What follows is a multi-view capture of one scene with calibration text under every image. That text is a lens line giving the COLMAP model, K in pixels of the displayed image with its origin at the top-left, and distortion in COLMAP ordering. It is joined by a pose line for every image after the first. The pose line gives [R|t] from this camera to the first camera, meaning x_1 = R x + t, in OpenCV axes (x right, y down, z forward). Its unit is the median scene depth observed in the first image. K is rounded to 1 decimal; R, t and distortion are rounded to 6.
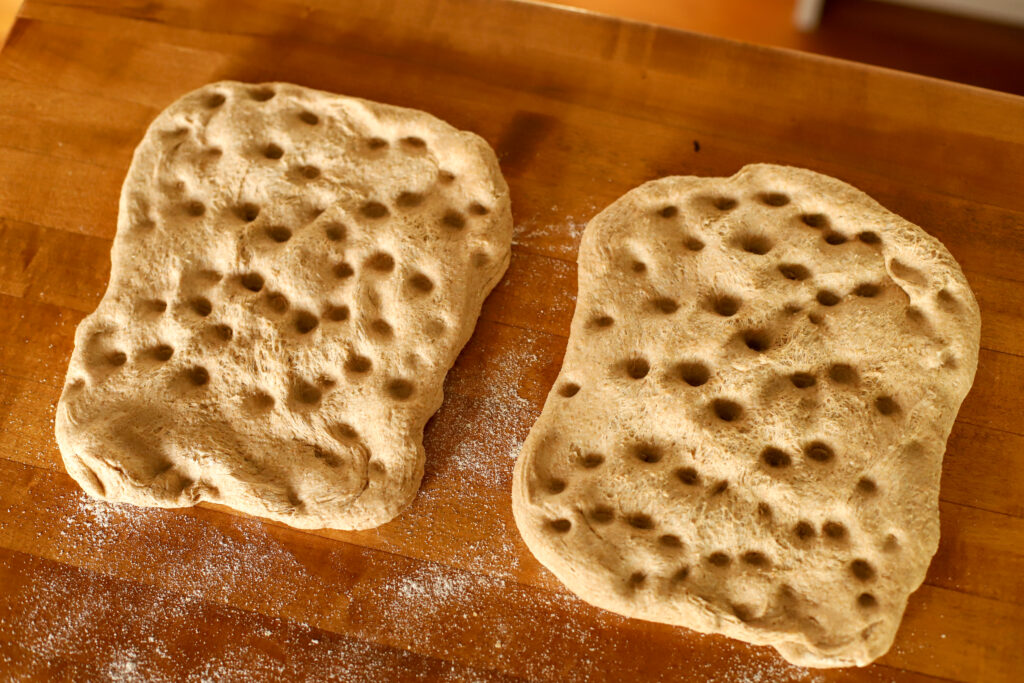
lens RADIAL K [[1593.4, 0, 512.0], [0, 1593.4, 341.5], [0, 0, 1]] dist [-0.150476, -0.121060]
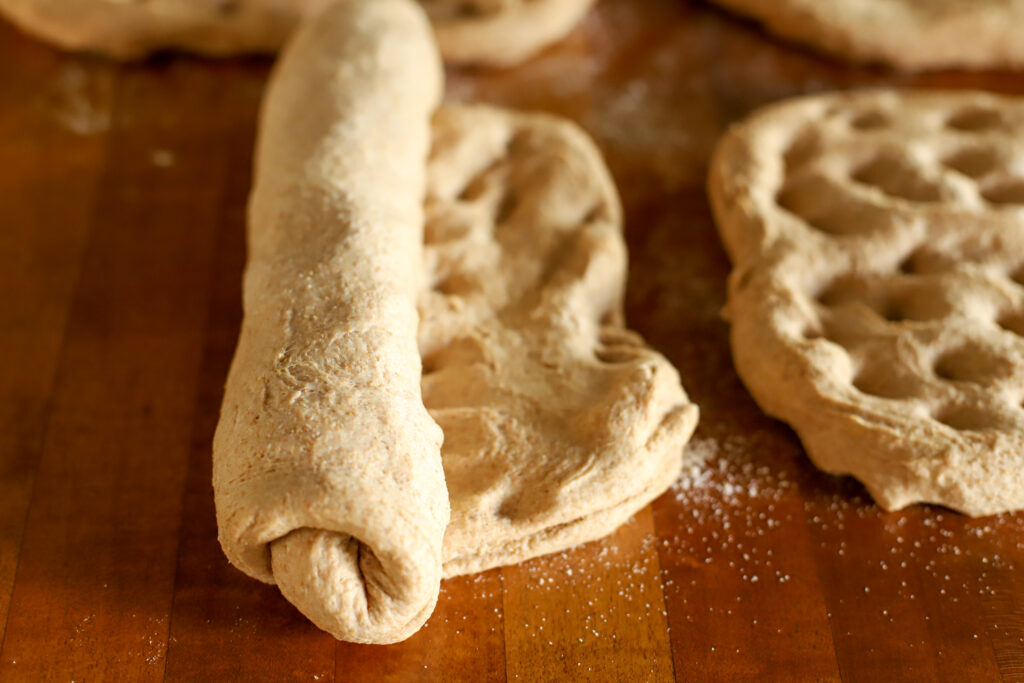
lens RADIAL K [[1593.4, 0, 512.0], [0, 1593.4, 341.5], [0, 0, 1]] dist [-0.150476, -0.121060]
pose [[-0.283126, -0.661992, 0.693979, -0.633285], [0.835112, 0.185655, 0.517803, -0.273369], [-0.471621, 0.726154, 0.500274, 0.693268]]
